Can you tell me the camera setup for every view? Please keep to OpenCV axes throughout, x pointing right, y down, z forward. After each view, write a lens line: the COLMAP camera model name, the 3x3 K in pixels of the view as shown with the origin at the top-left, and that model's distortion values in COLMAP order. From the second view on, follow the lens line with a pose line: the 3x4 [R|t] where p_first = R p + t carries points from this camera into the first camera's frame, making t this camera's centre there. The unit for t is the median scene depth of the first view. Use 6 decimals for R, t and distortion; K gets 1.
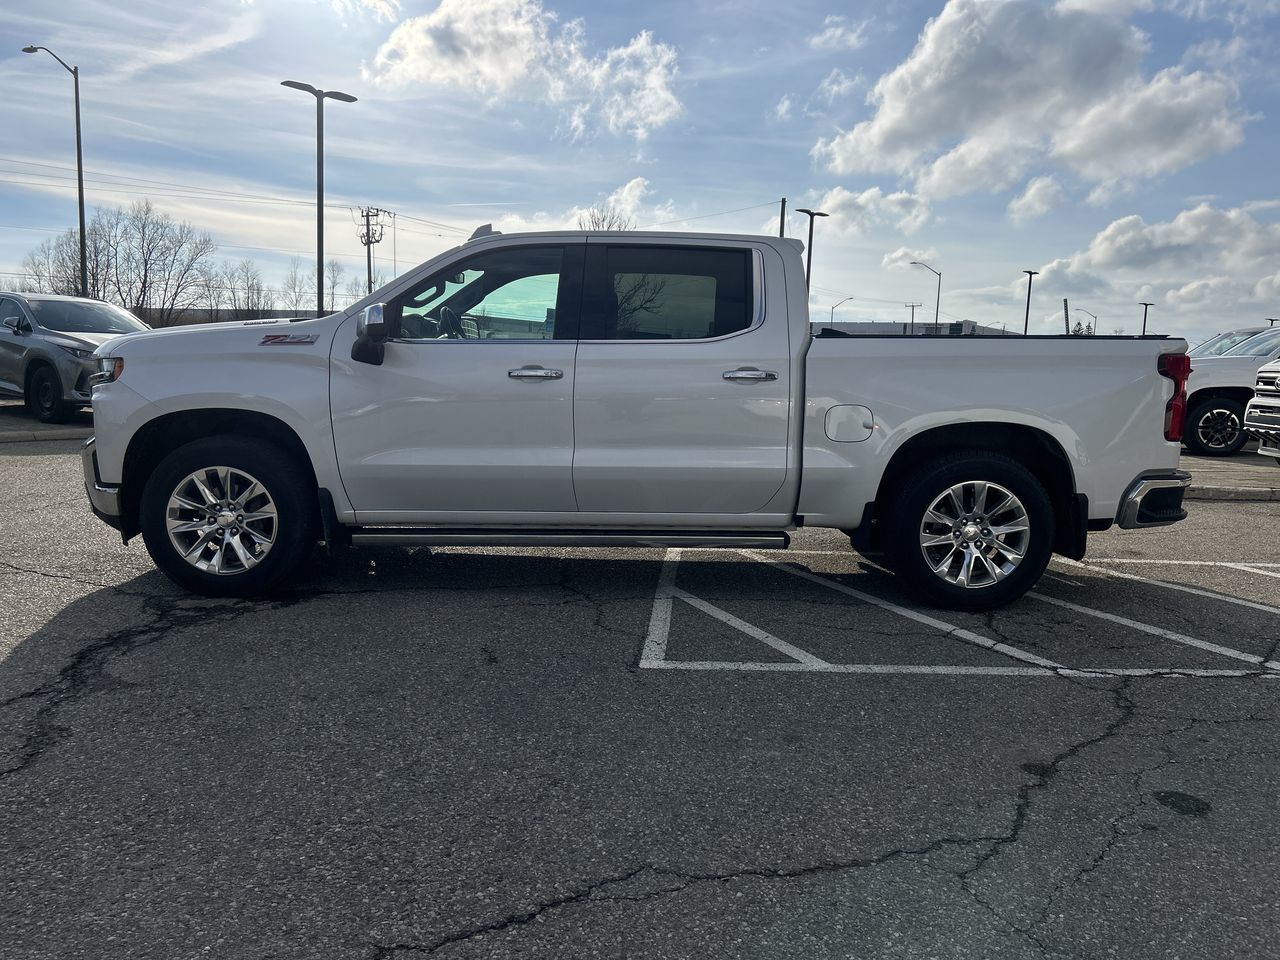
lens RADIAL K [[950.1, 0, 634.1], [0, 950.1, 480.7], [0, 0, 1]] dist [0.061921, -0.074522]
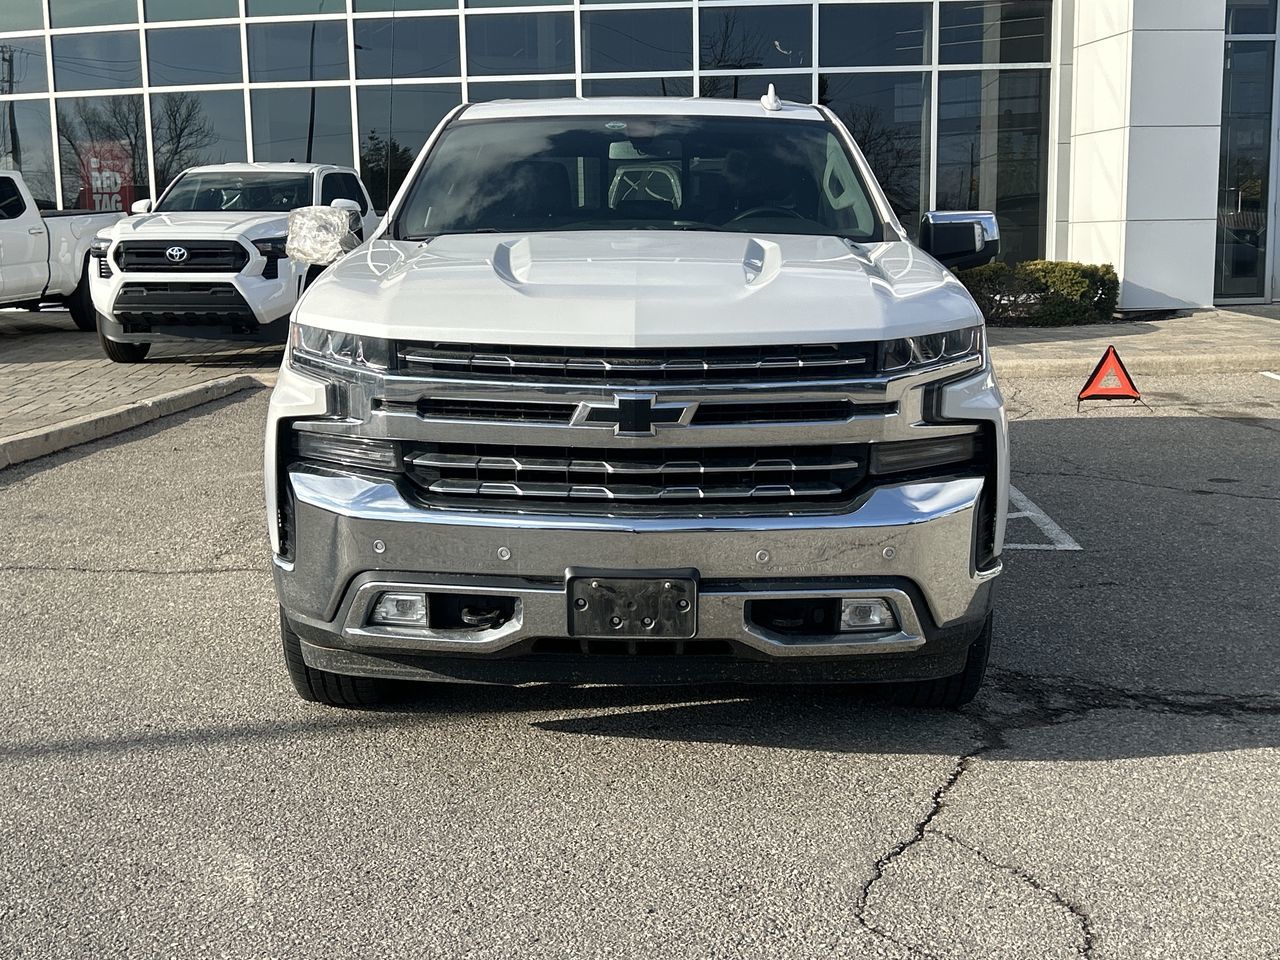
lens RADIAL K [[1550.8, 0, 654.2], [0, 1550.8, 481.6], [0, 0, 1]] dist [0.203668, -0.496841]
pose [[0.002373, -0.195989, 0.980603, -1.453919], [0.138631, 0.971202, 0.193774, -0.243705], [-0.990341, 0.135482, 0.029475, 1.201268]]
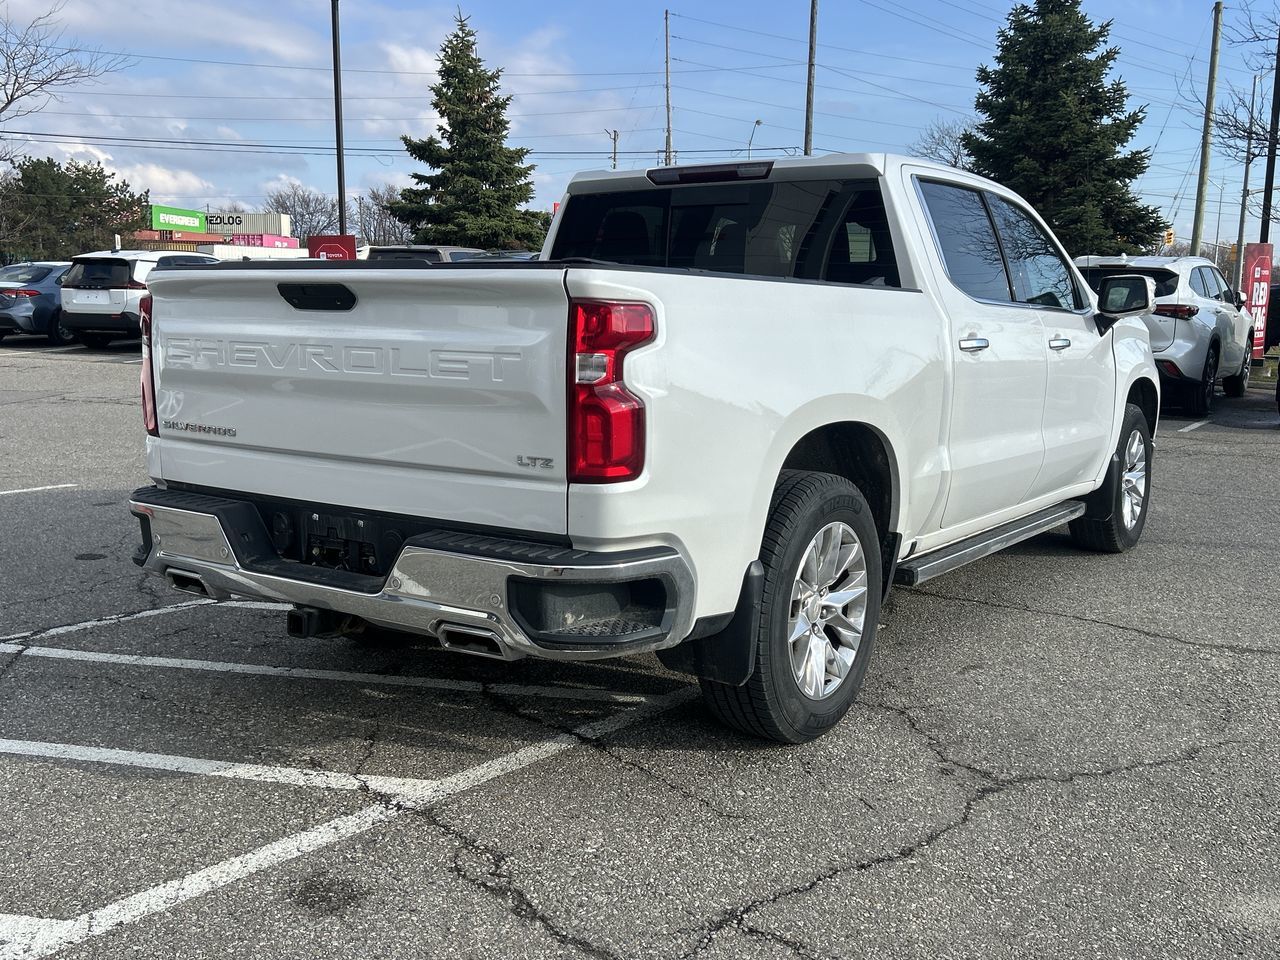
lens RADIAL K [[1241.4, 0, 651.9], [0, 1241.4, 471.1], [0, 0, 1]] dist [0.110739, -0.211595]
pose [[-0.559463, 0.077225, -0.825250, 1.113947], [-0.143217, 0.971668, 0.188017, -0.228295], [0.816388, 0.223379, -0.532552, 1.792557]]
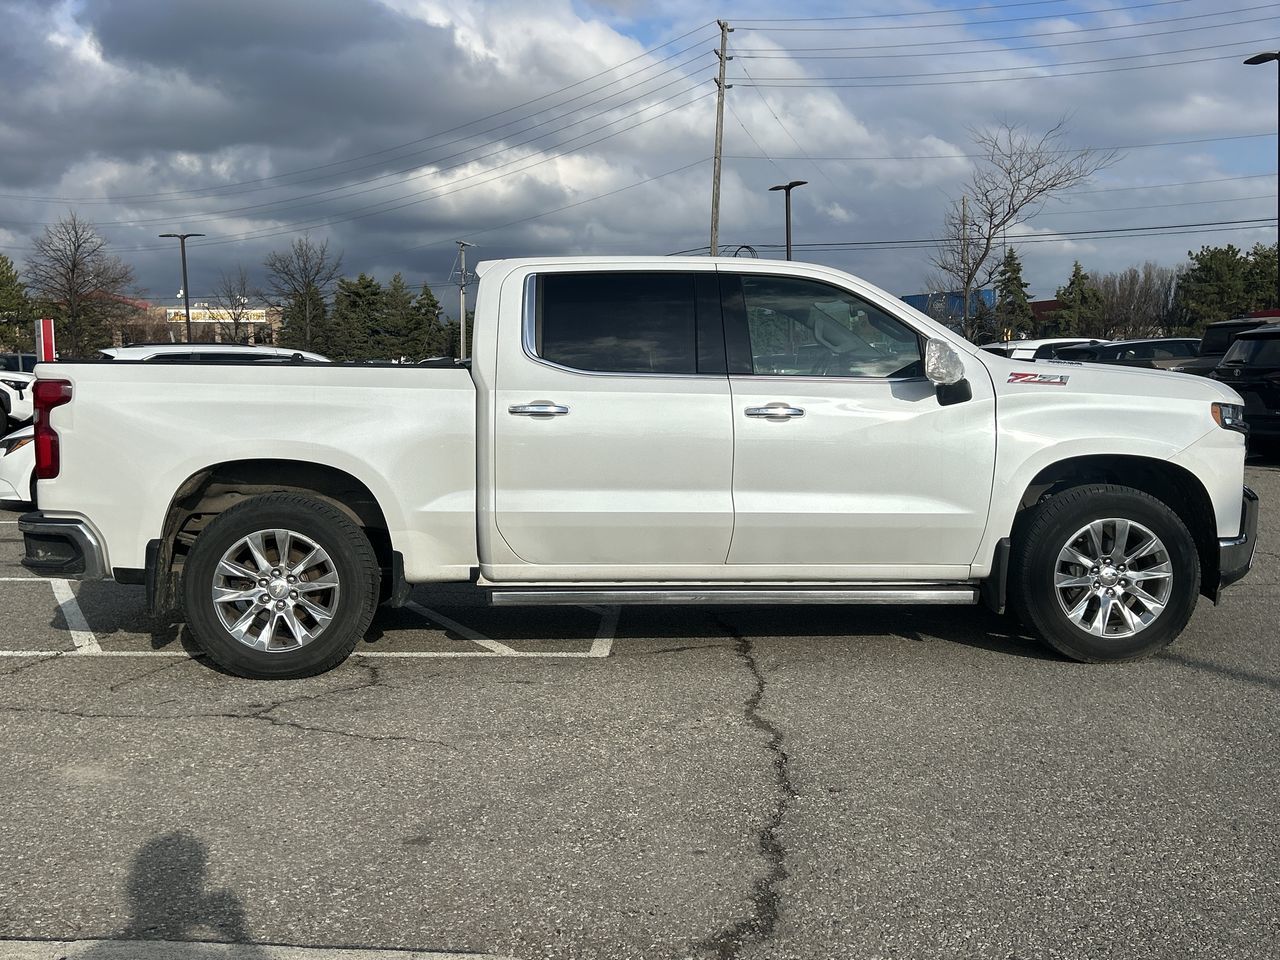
lens RADIAL K [[1303.5, 0, 640.0], [0, 1303.5, 480.0], [0, 0, 1]] dist [0.136116, -0.280613]
pose [[-0.998285, -0.012151, -0.057271, 0.095793], [-0.023740, 0.978209, 0.206260, -0.371263], [0.053517, 0.207266, -0.976820, 2.696637]]
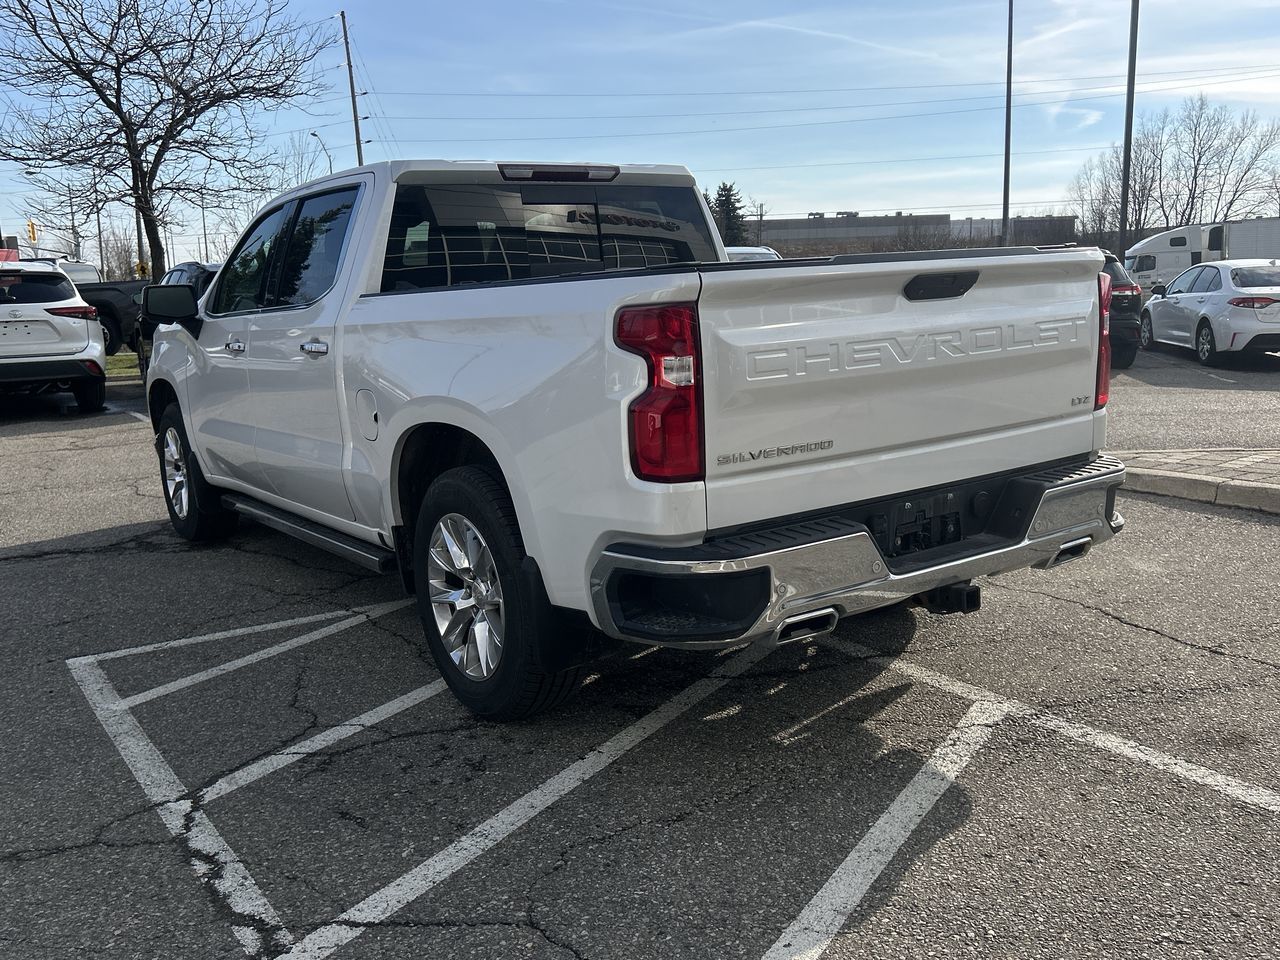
lens RADIAL K [[1123.1, 0, 640.0], [0, 1123.1, 480.0], [0, 0, 1]] dist [0.088785, -0.143374]
pose [[0.568748, 0.091909, -0.817361, 1.076854], [-0.053576, 0.995767, 0.074689, -0.088014], [0.820765, 0.001312, 0.571264, 0.693837]]
